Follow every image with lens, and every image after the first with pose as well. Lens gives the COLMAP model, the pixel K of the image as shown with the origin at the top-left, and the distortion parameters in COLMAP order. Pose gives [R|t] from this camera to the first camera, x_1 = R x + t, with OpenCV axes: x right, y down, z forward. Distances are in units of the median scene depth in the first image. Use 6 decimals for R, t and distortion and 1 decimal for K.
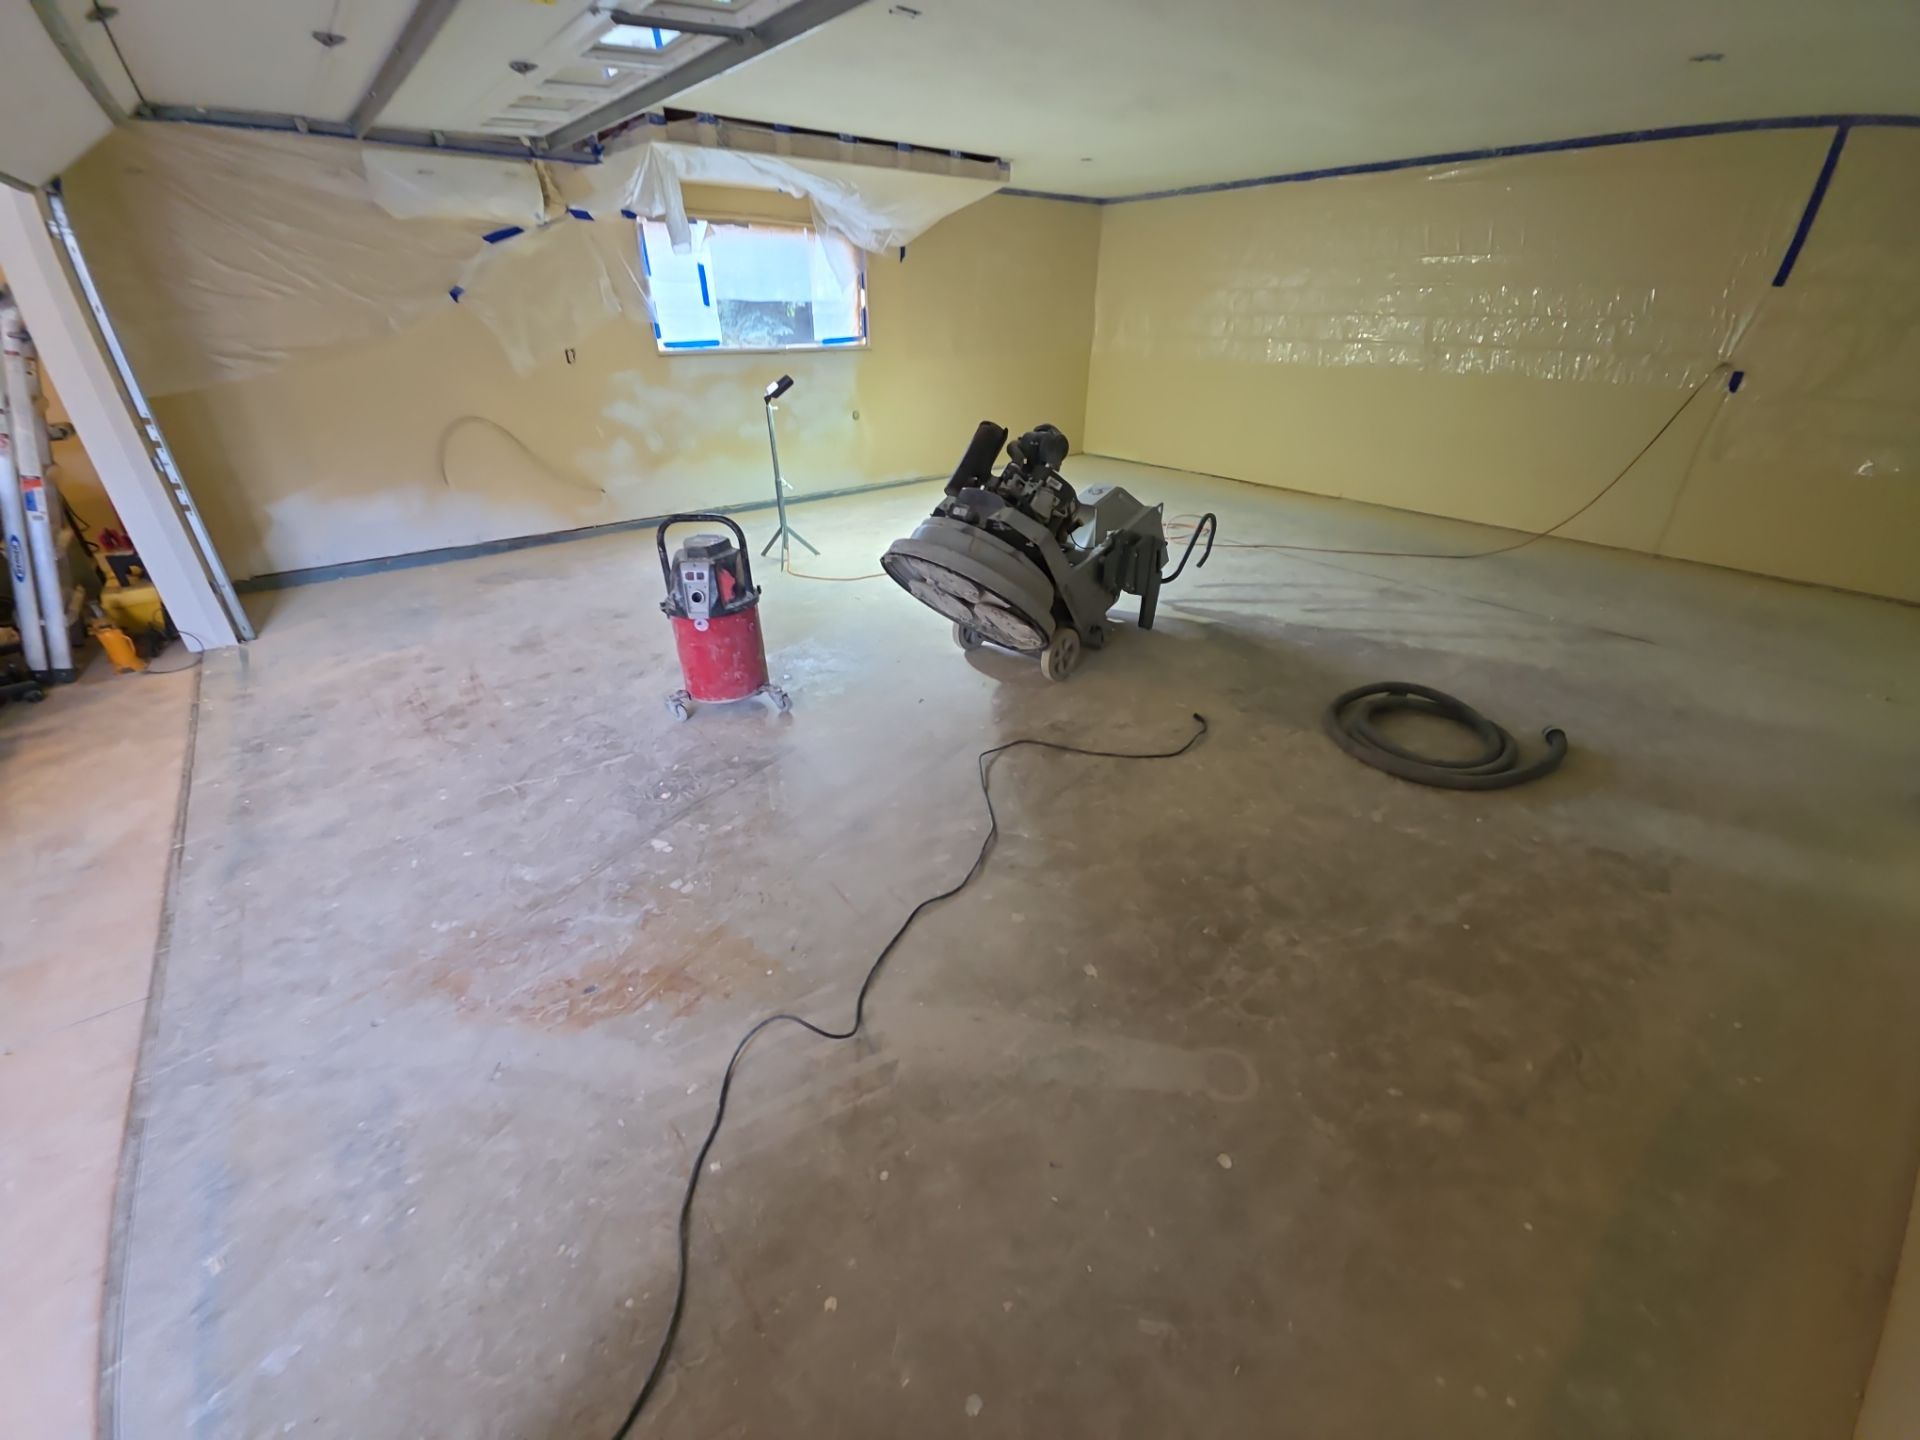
lens RADIAL K [[766.1, 0, 960.0], [0, 766.1, 720.0], [0, 0, 1]] dist [0.013748, -0.006926]
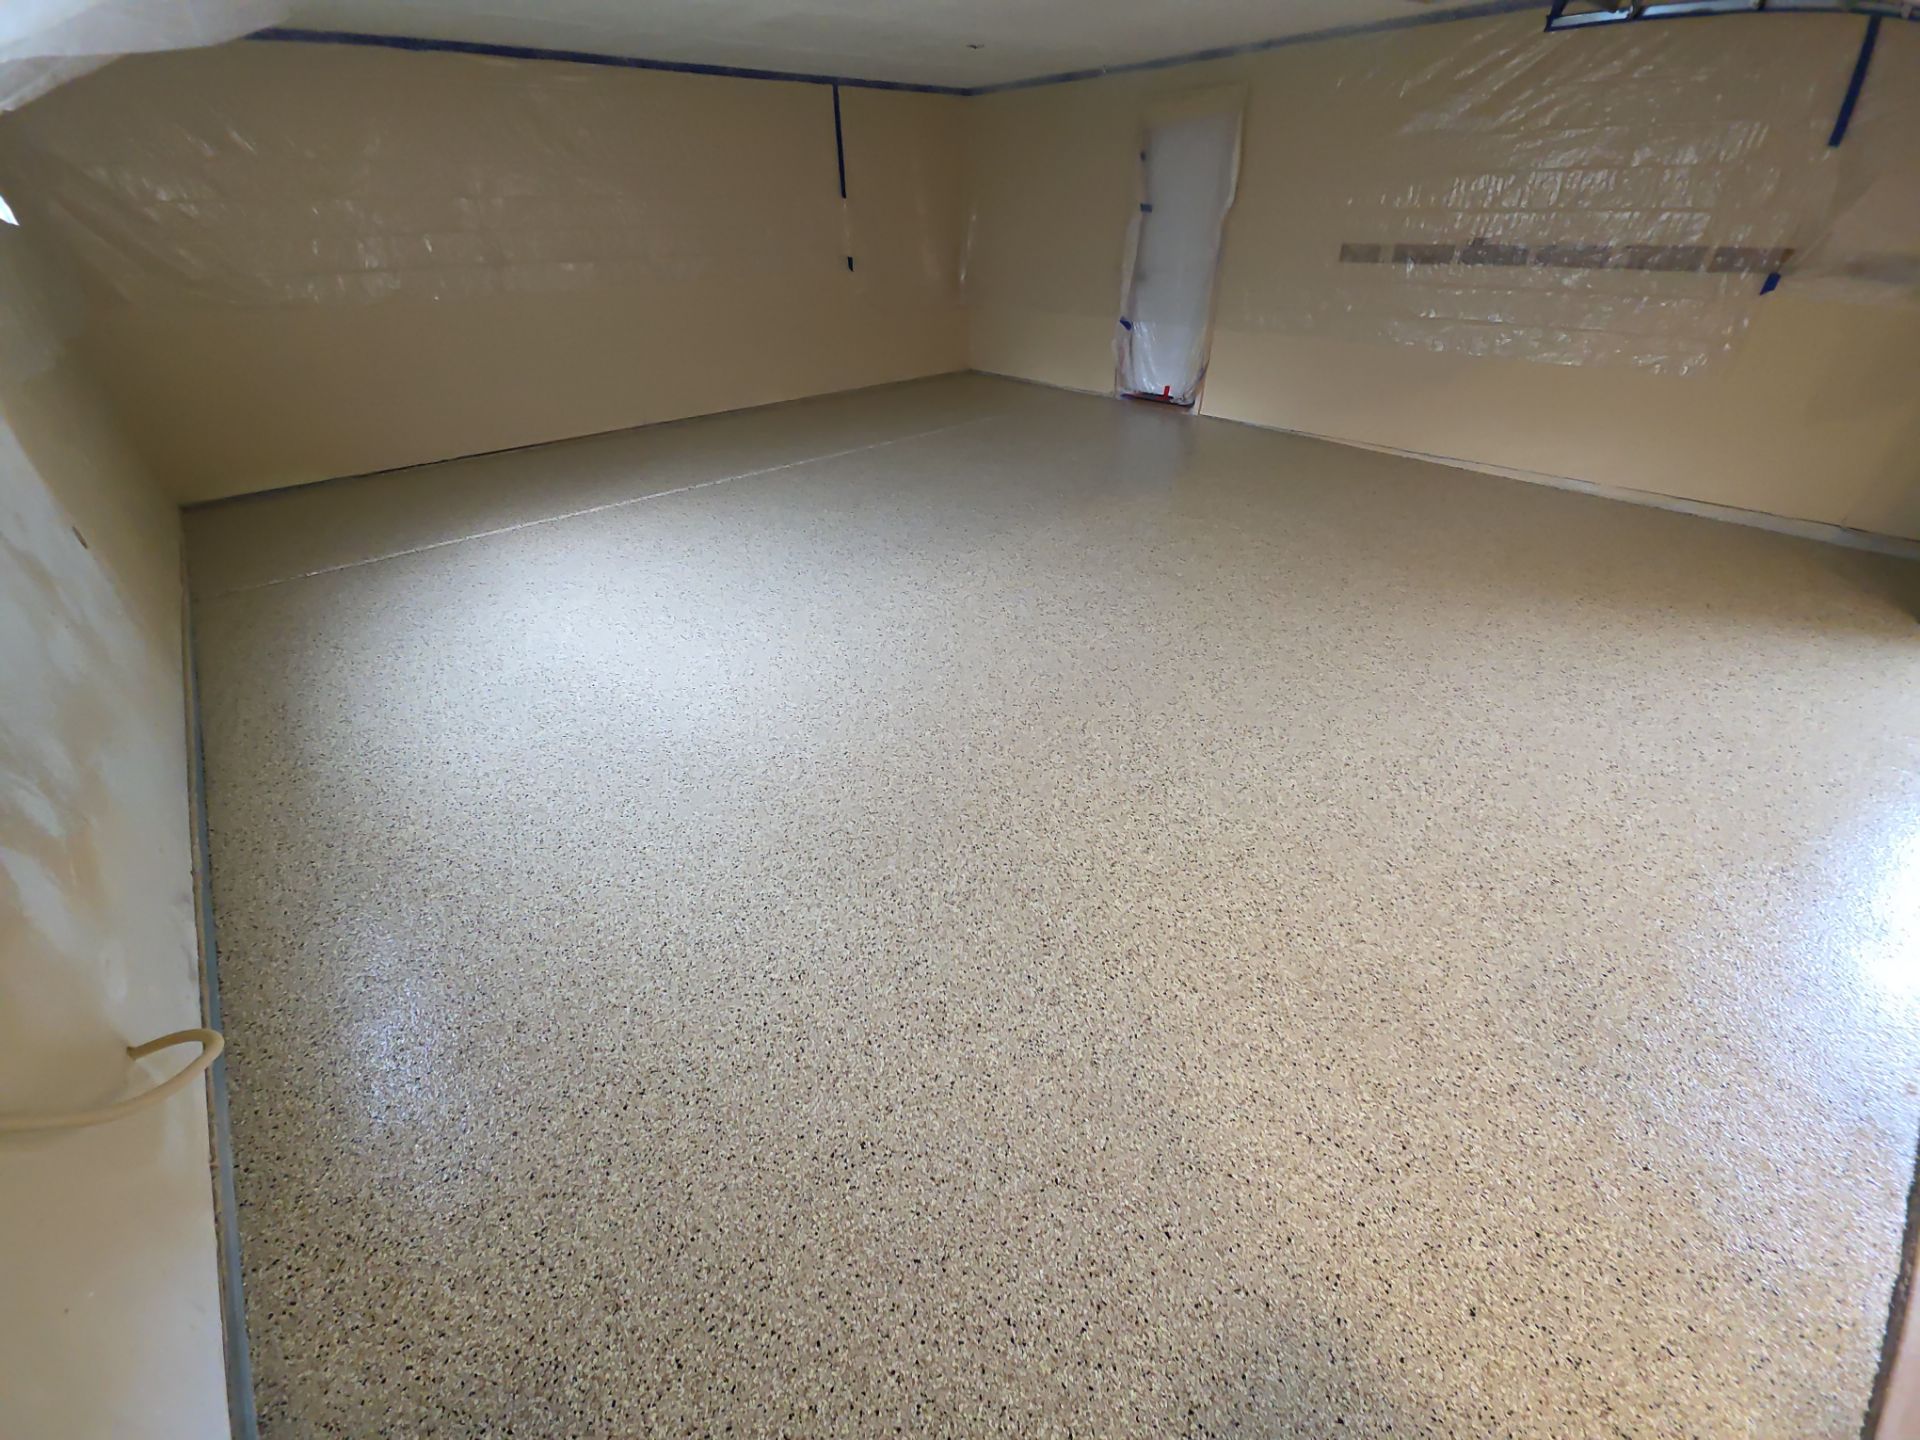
lens RADIAL K [[766.1, 0, 960.0], [0, 766.1, 720.0], [0, 0, 1]] dist [0.013748, -0.006926]
pose [[-0.047953, -0.555802, 0.829930, -1.596335], [0.488845, 0.711520, 0.504748, -0.957852], [-0.871052, 0.429911, 0.237581, 1.751423]]
